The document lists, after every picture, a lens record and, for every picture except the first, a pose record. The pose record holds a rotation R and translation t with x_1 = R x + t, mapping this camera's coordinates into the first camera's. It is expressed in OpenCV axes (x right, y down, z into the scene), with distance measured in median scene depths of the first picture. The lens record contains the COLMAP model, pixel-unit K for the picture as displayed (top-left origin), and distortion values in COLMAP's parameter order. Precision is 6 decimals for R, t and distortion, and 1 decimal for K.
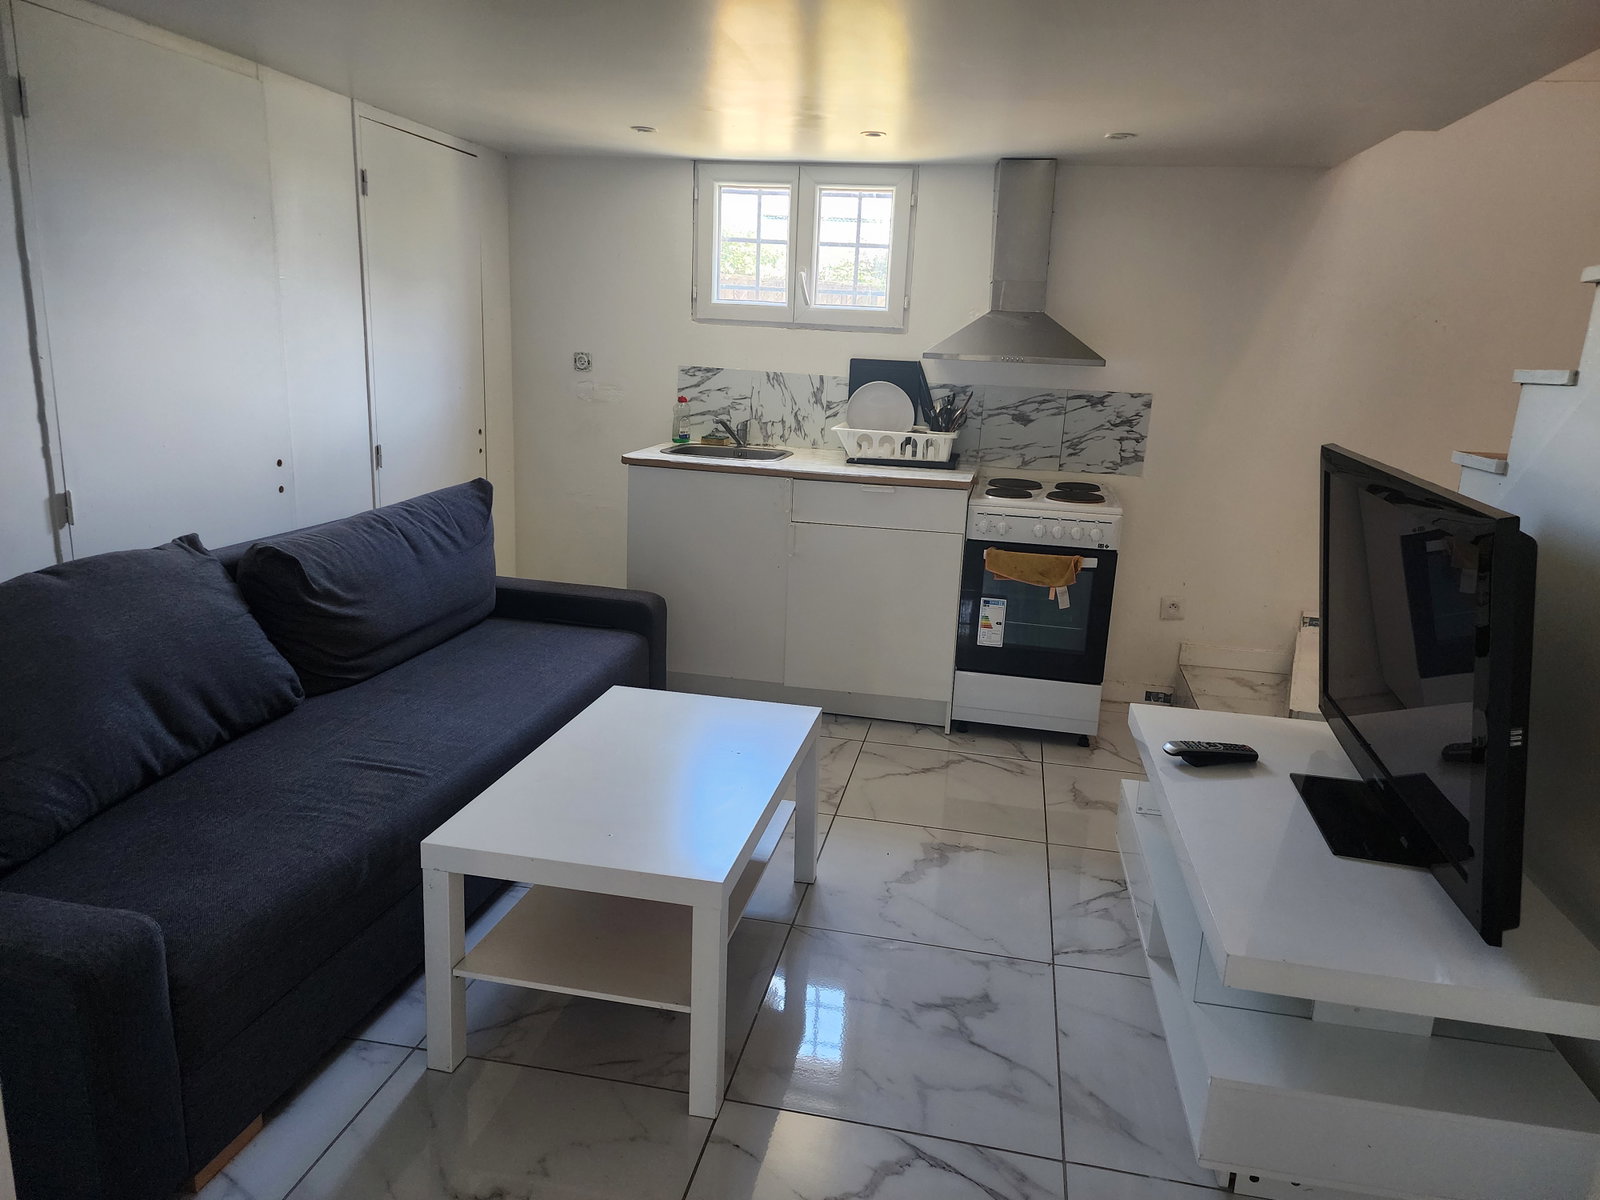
lens RADIAL K [[1073.3, 0, 800.0], [0, 1073.3, 600.0], [0, 0, 1]] dist [0.064877, -0.074079]
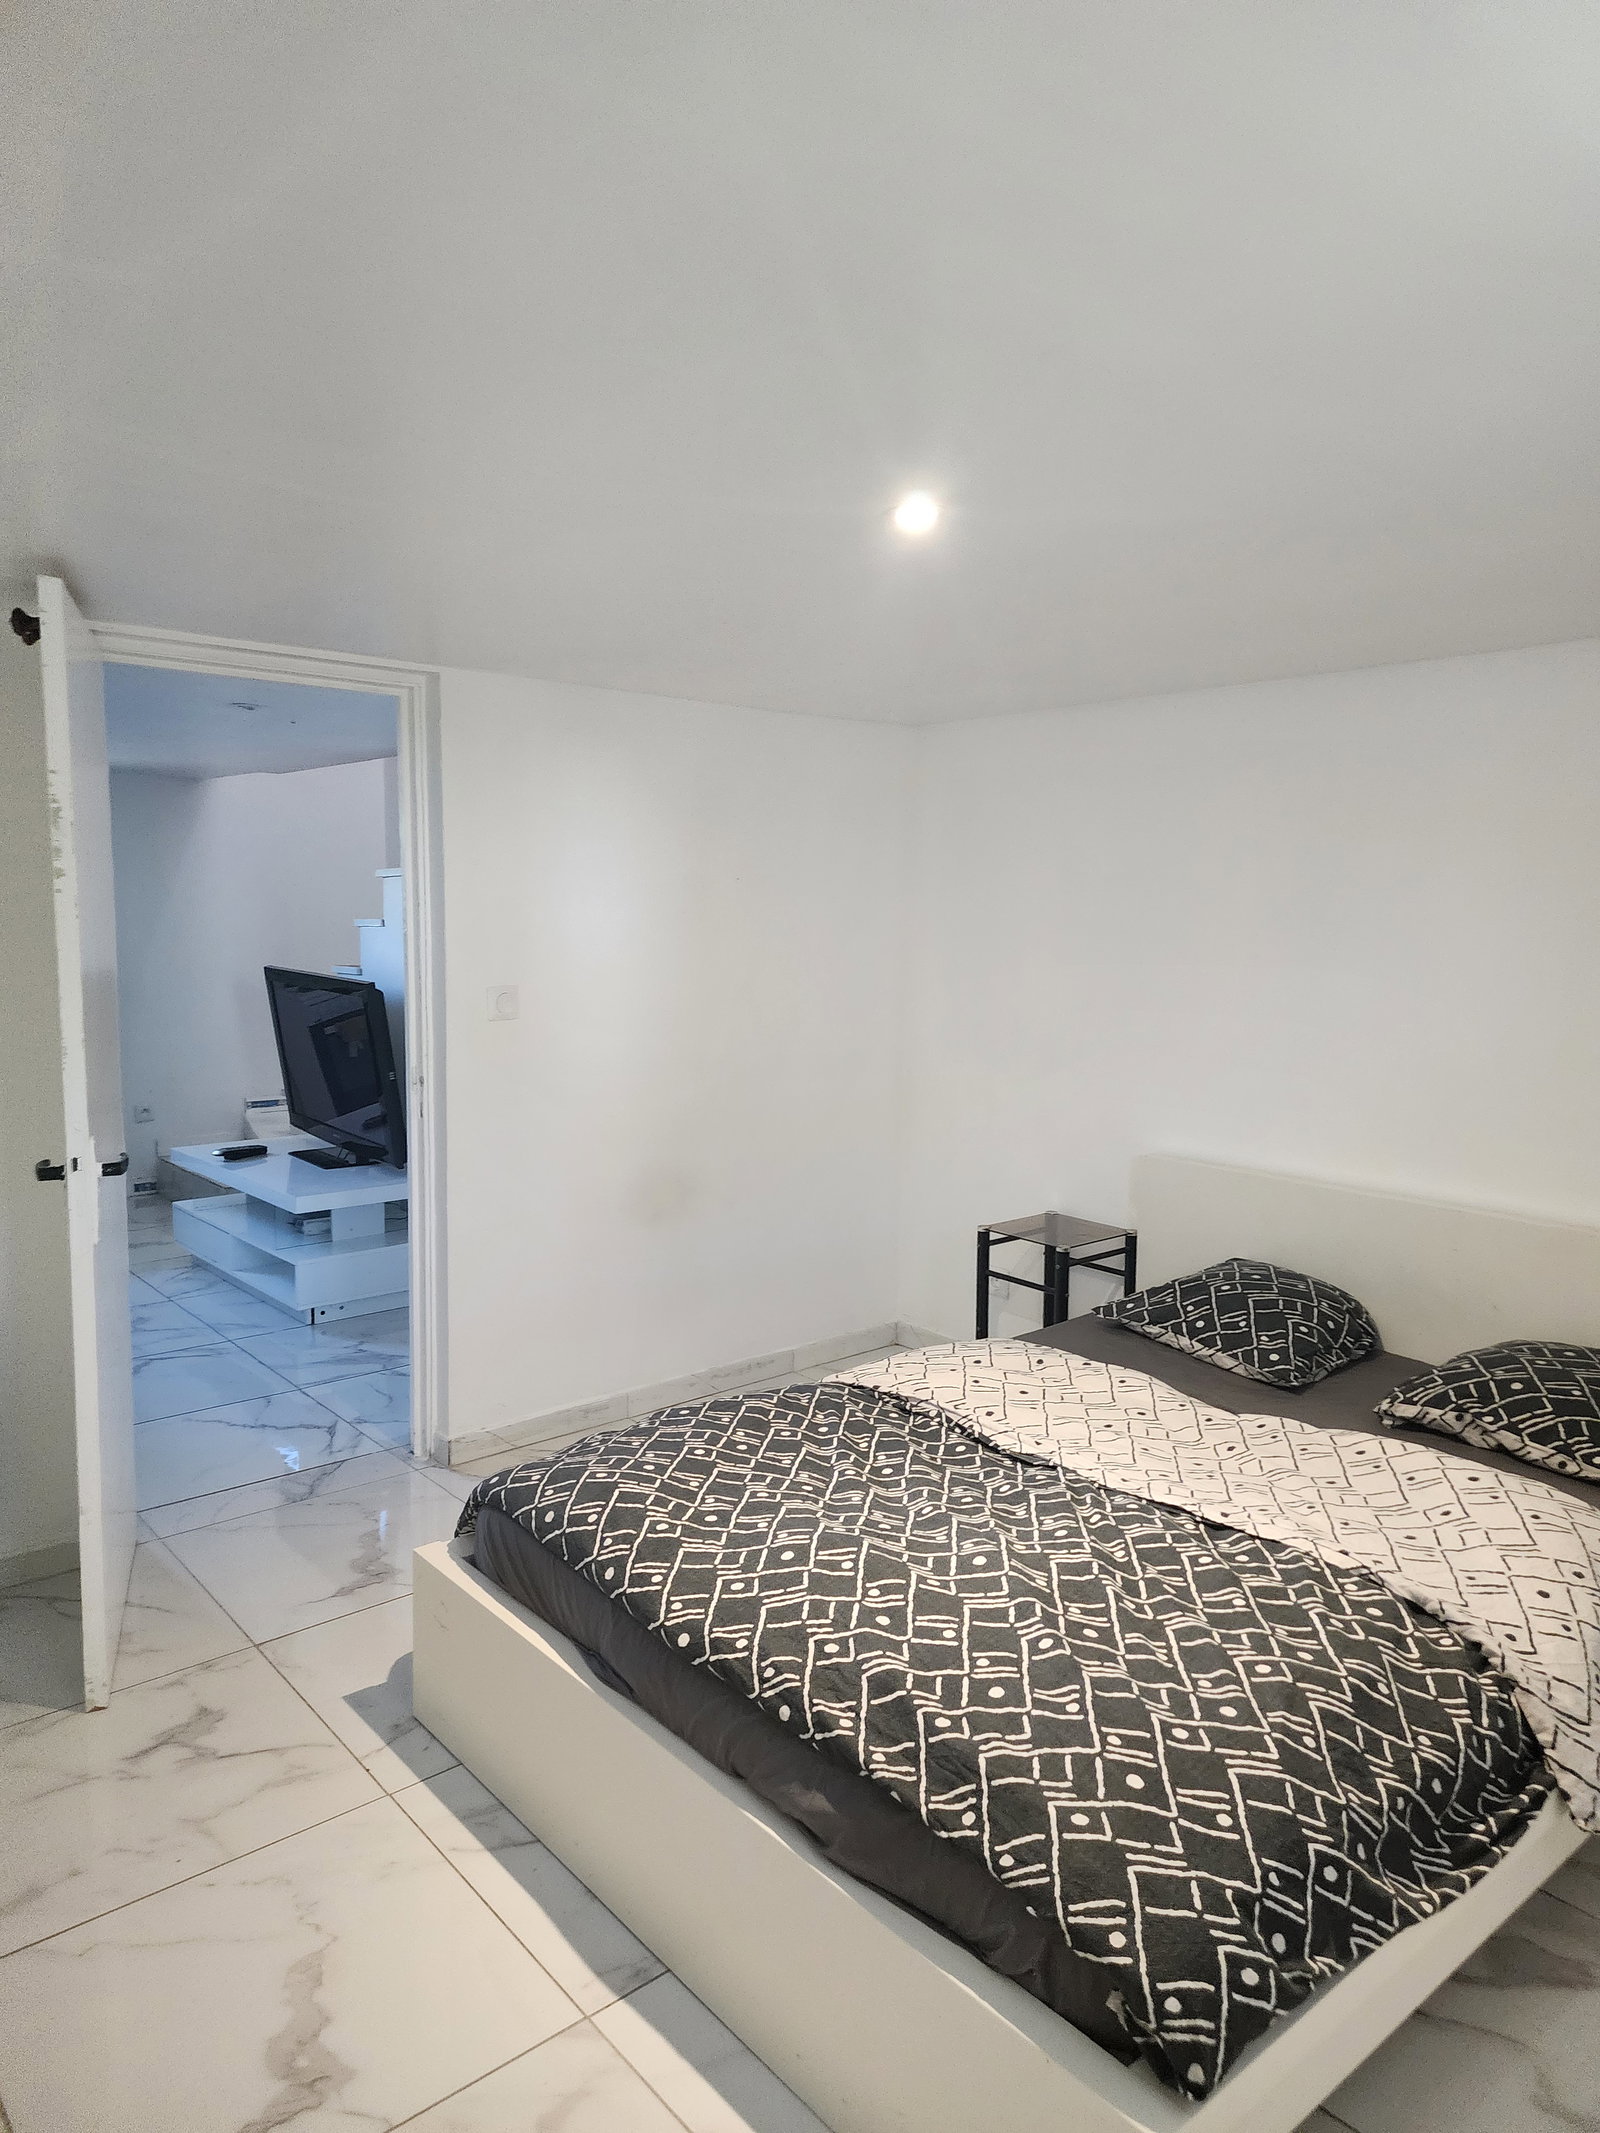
lens RADIAL K [[1430.9, 0, 800.0], [0, 1430.9, 1066.5], [0, 0, 1]] dist [0.064877, -0.074079]
pose [[0.641408, -0.131185, 0.755901, -0.610815], [0.216037, 0.976287, -0.013882, 0.190495], [-0.736155, 0.172207, 0.654539, -0.931329]]
